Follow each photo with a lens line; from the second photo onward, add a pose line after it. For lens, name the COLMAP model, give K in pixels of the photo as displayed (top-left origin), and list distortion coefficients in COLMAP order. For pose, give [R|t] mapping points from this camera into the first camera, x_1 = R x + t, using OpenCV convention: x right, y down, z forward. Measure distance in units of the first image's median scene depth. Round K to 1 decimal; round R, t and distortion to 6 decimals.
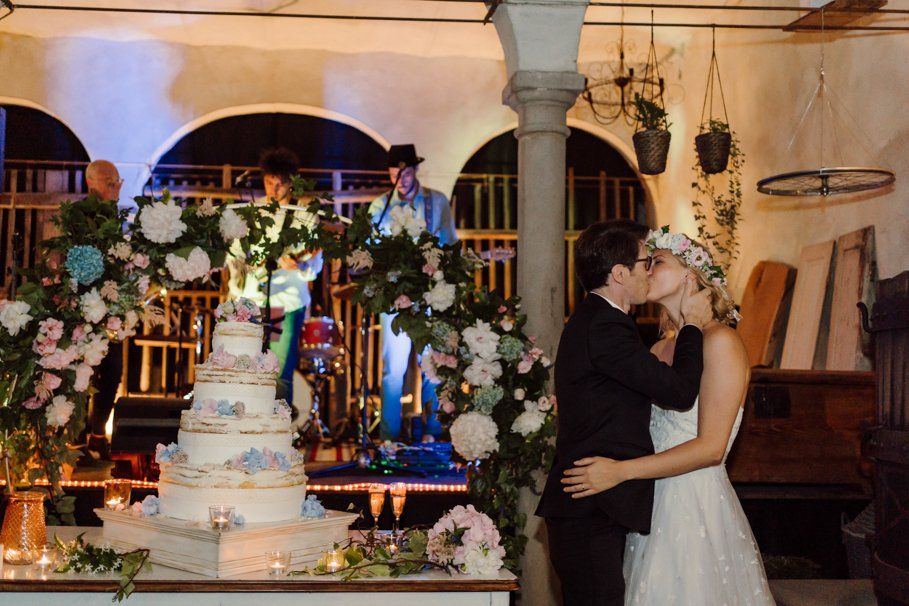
lens RADIAL K [[900.1, 0, 450.0], [0, 900.1, 303.9], [0, 0, 1]] dist [0.010950, 0.000000]
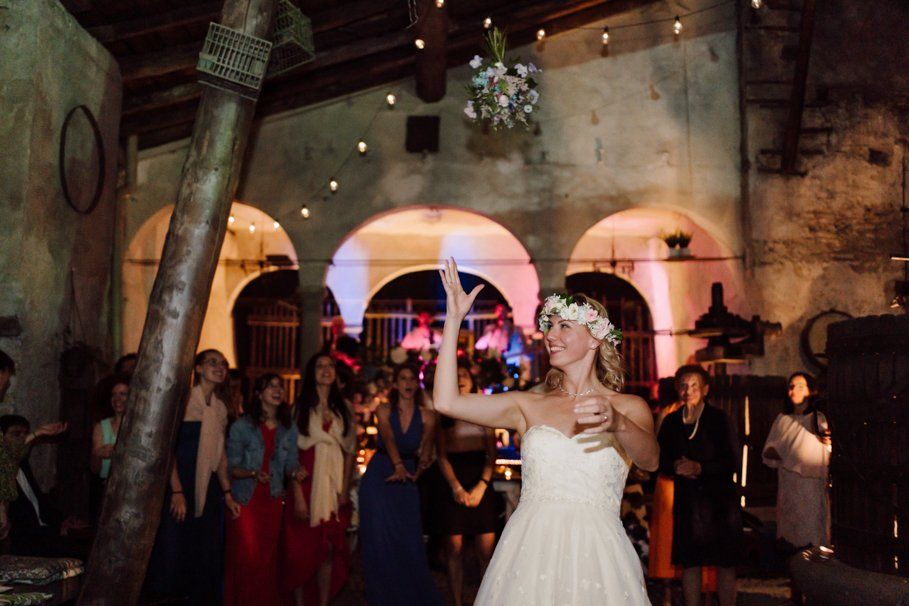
lens RADIAL K [[900.1, 0, 454.2], [0, 900.1, 304.5], [0, 0, 1]] dist [0.010950, 0.000000]
pose [[0.987251, -0.022178, -0.157620, 0.232021], [0.013849, 0.998459, -0.053743, -0.090830], [0.158569, 0.050875, 0.986036, -1.436509]]
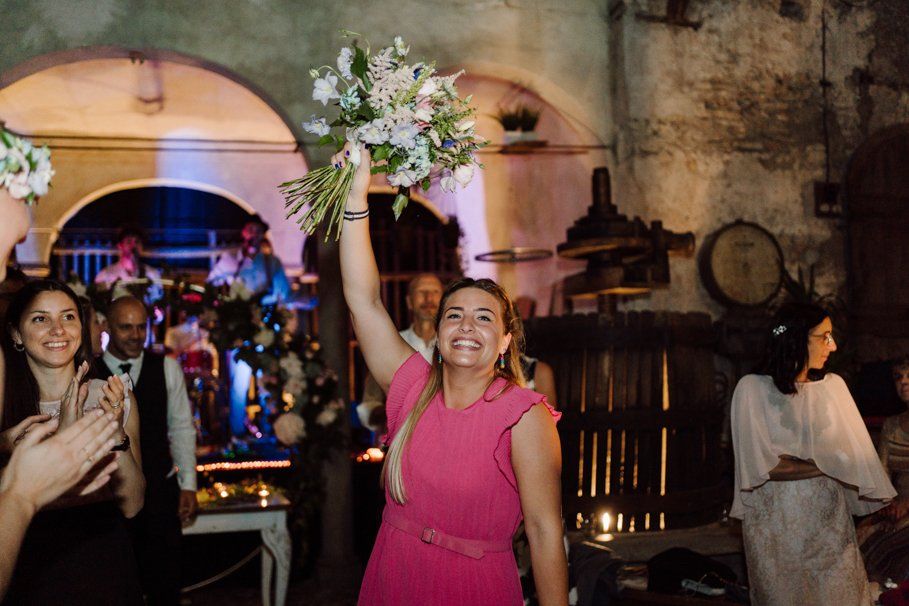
lens RADIAL K [[900.1, 0, 457.4], [0, 900.1, 301.5], [0, 0, 1]] dist [0.010950, 0.000000]
pose [[0.993978, -0.028932, 0.105693, 0.155408], [0.030497, 0.999447, -0.013224, -0.040555], [-0.105252, 0.016367, 0.994311, -0.564937]]
